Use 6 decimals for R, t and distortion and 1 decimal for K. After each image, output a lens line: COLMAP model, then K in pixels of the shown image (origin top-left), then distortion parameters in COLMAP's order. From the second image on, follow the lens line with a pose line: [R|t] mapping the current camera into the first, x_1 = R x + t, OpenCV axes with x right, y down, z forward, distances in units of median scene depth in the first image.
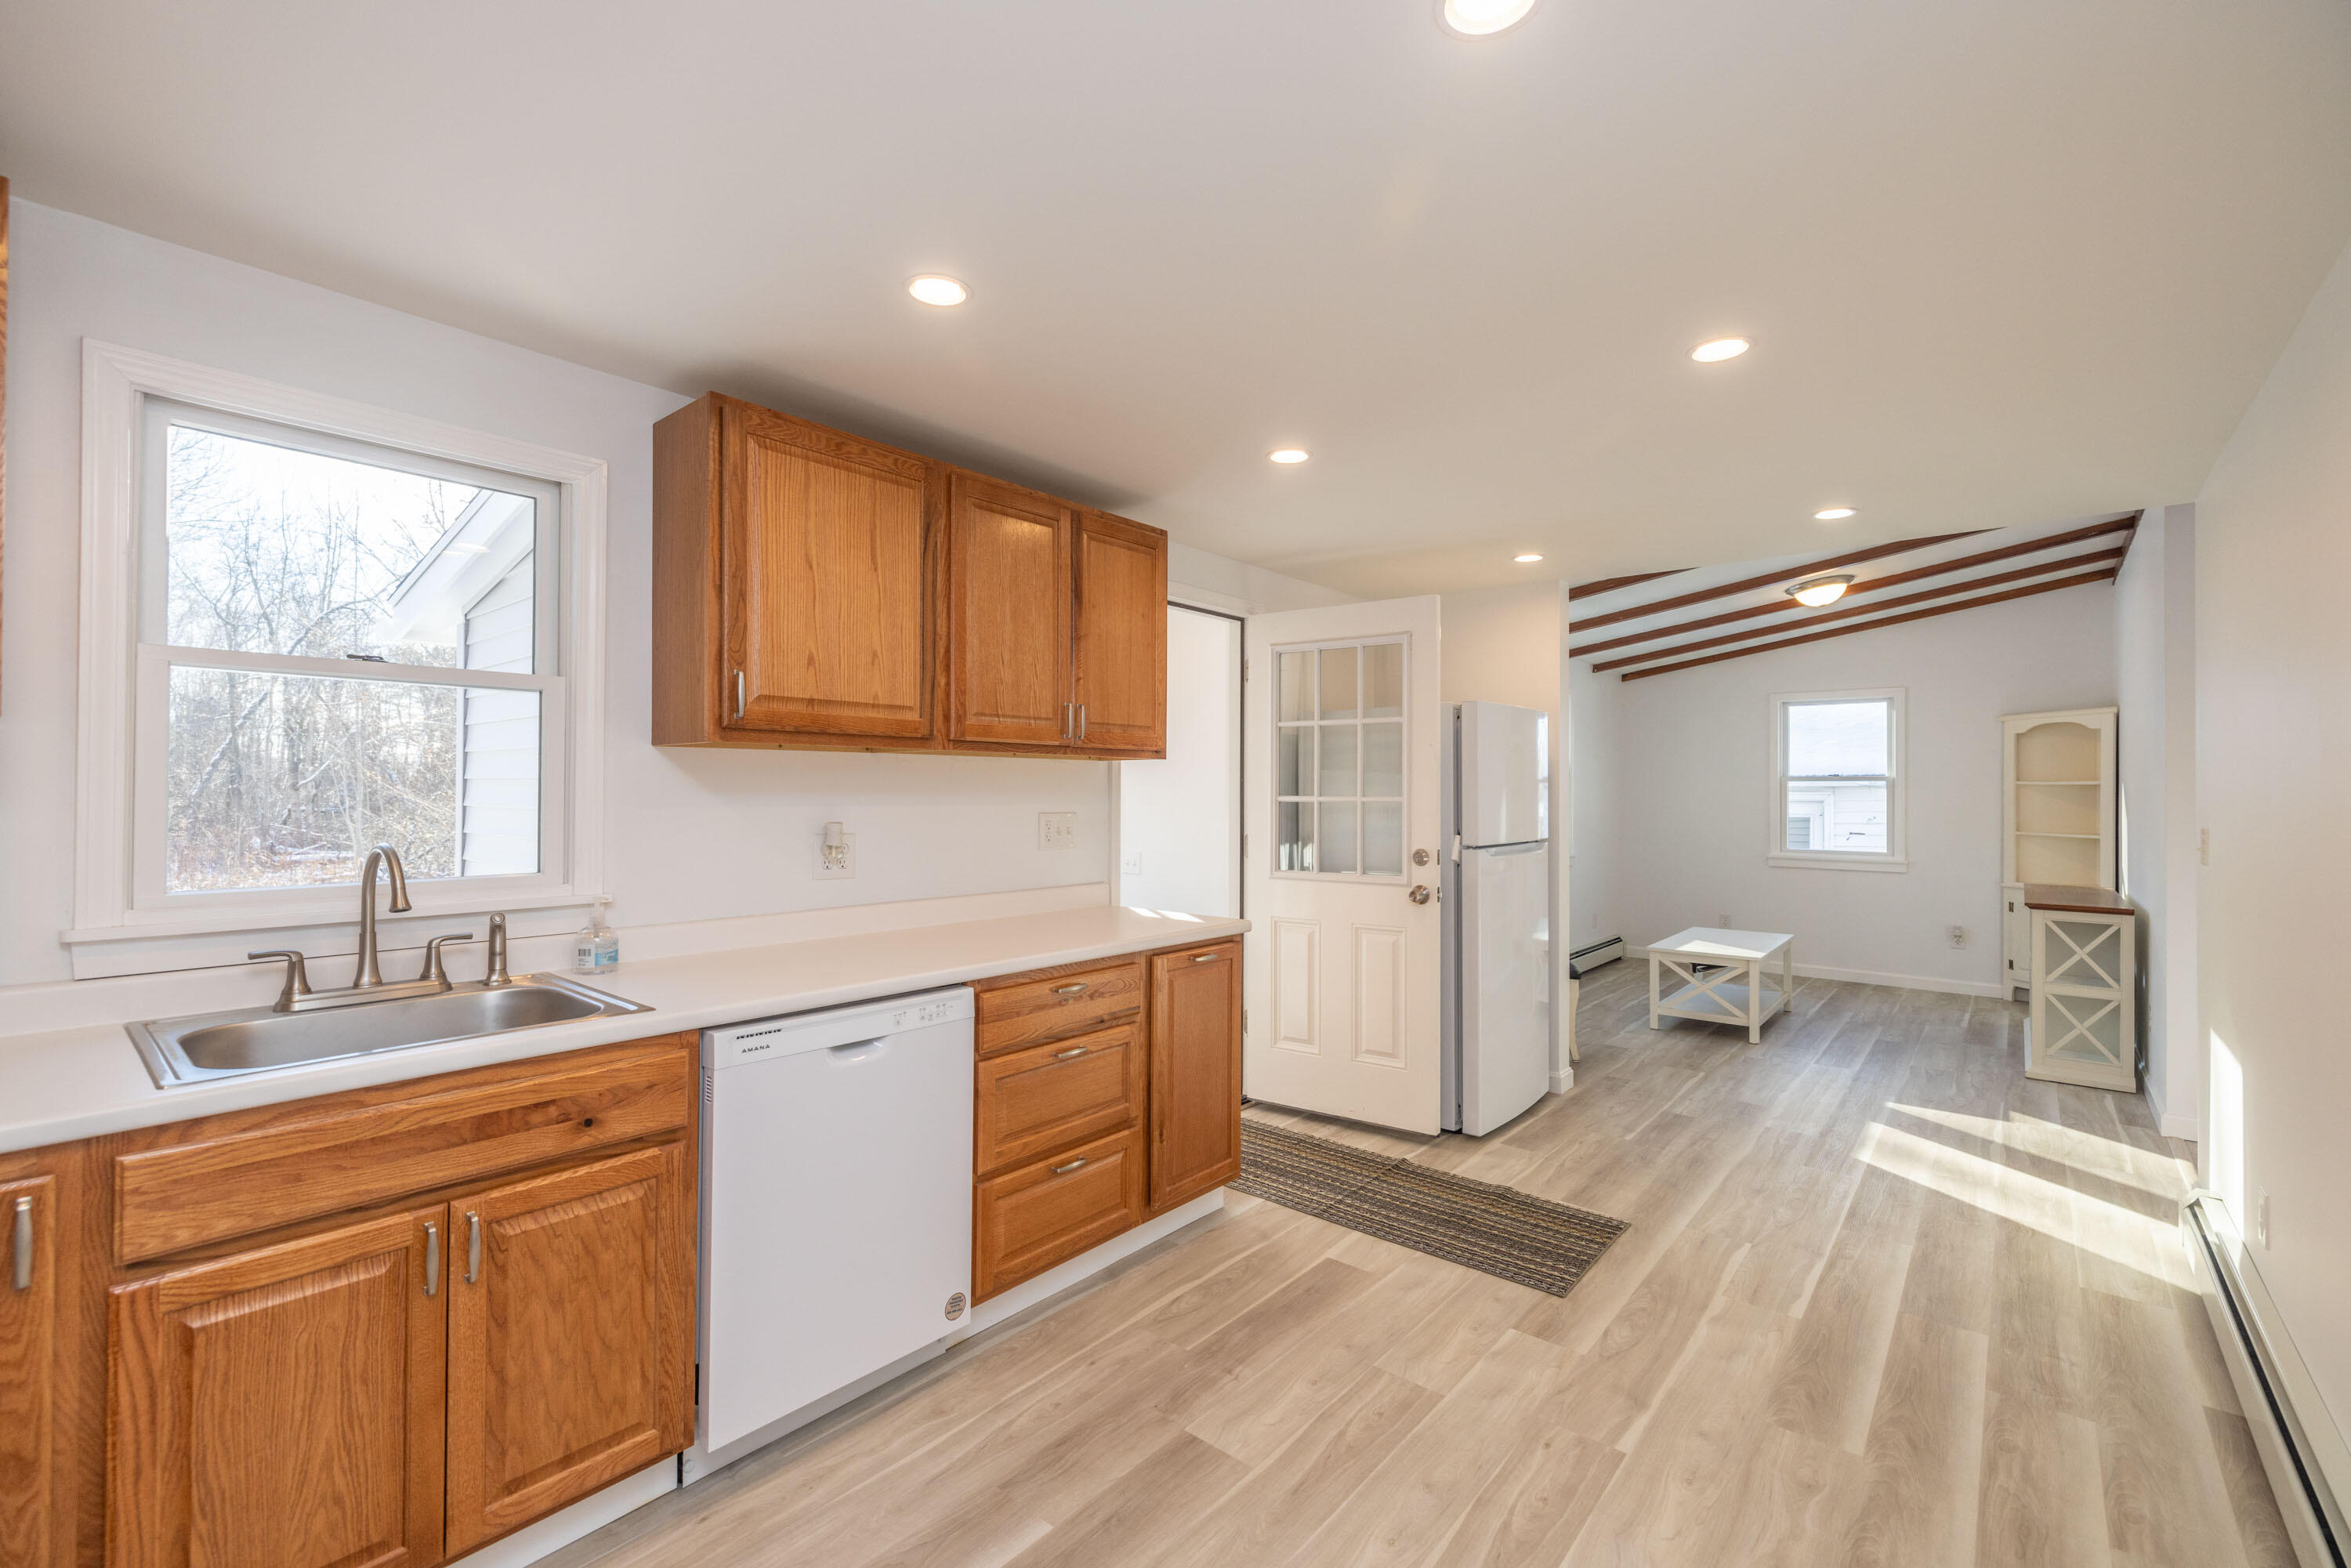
lens RADIAL K [[1015.2, 0, 1192.5], [0, 1015.2, 781.2], [0, 0, 1]] dist [0.002270, -0.000380]
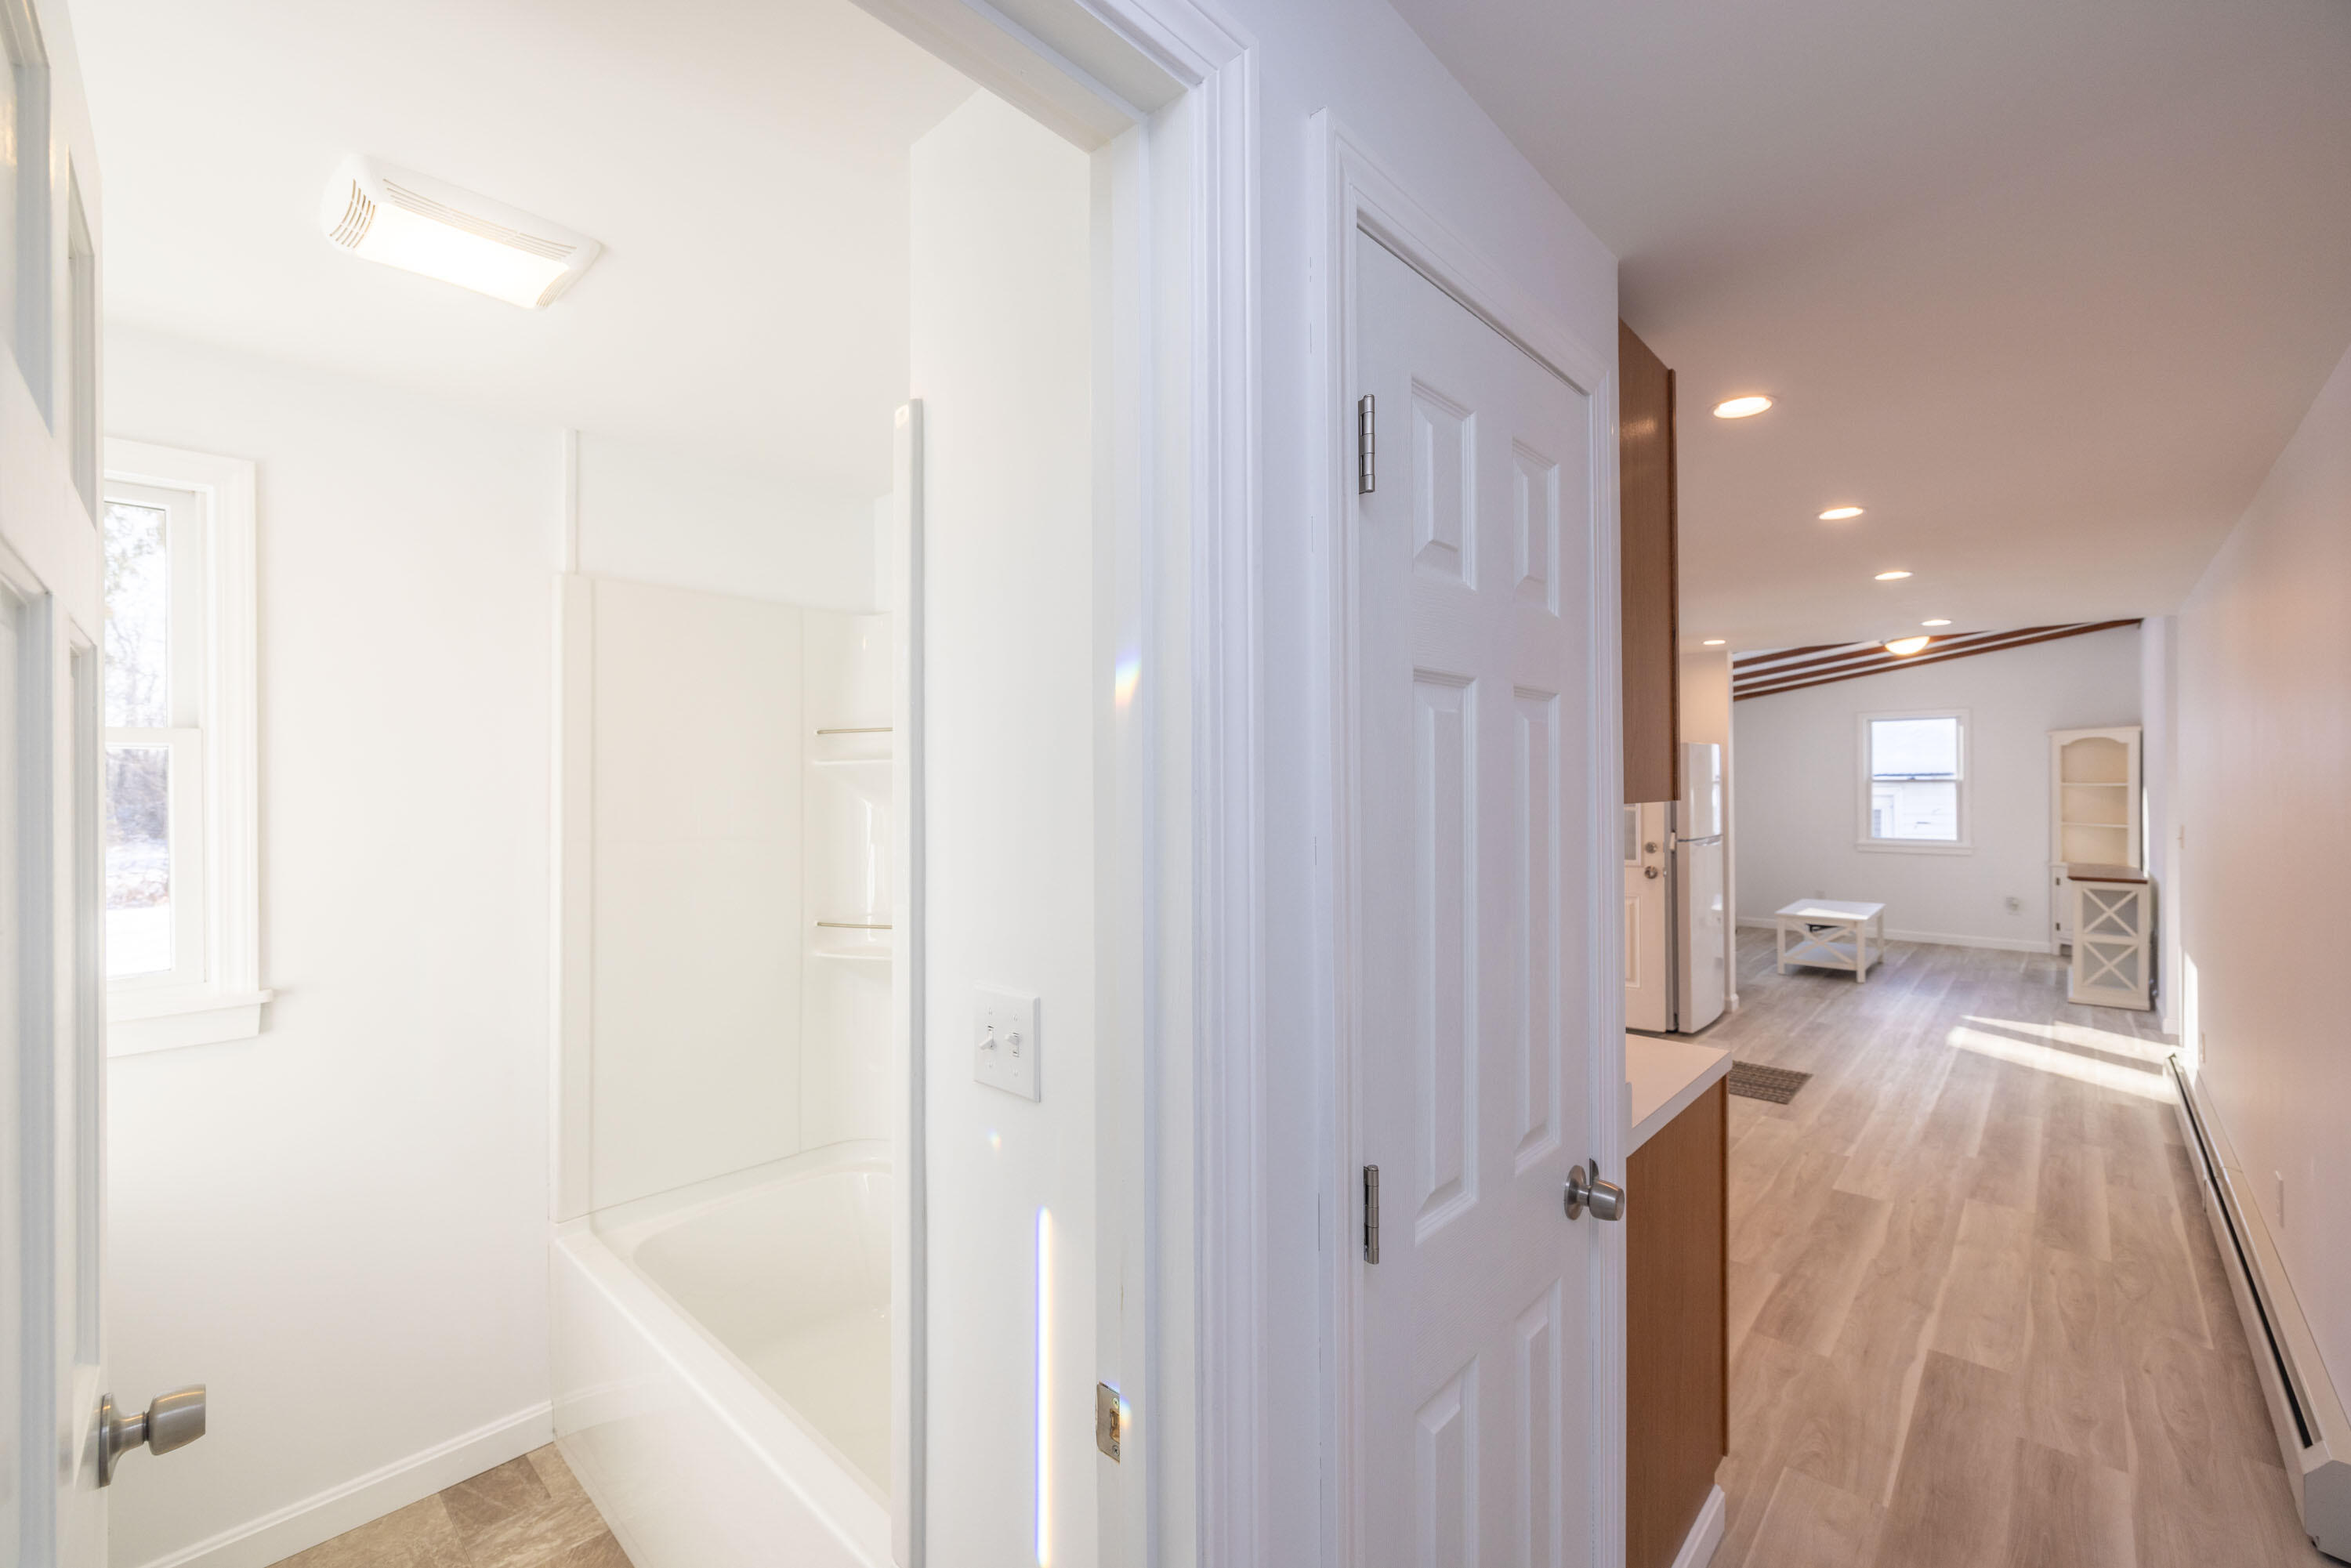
lens RADIAL K [[1015.2, 0, 1175.7], [0, 1015.2, 778.9], [0, 0, 1]] dist [0.002270, -0.000380]
pose [[0.999231, -0.010239, -0.037850, -0.360736], [0.010608, 0.999898, 0.009567, -0.041583], [0.037749, -0.009961, 0.999238, -0.452995]]
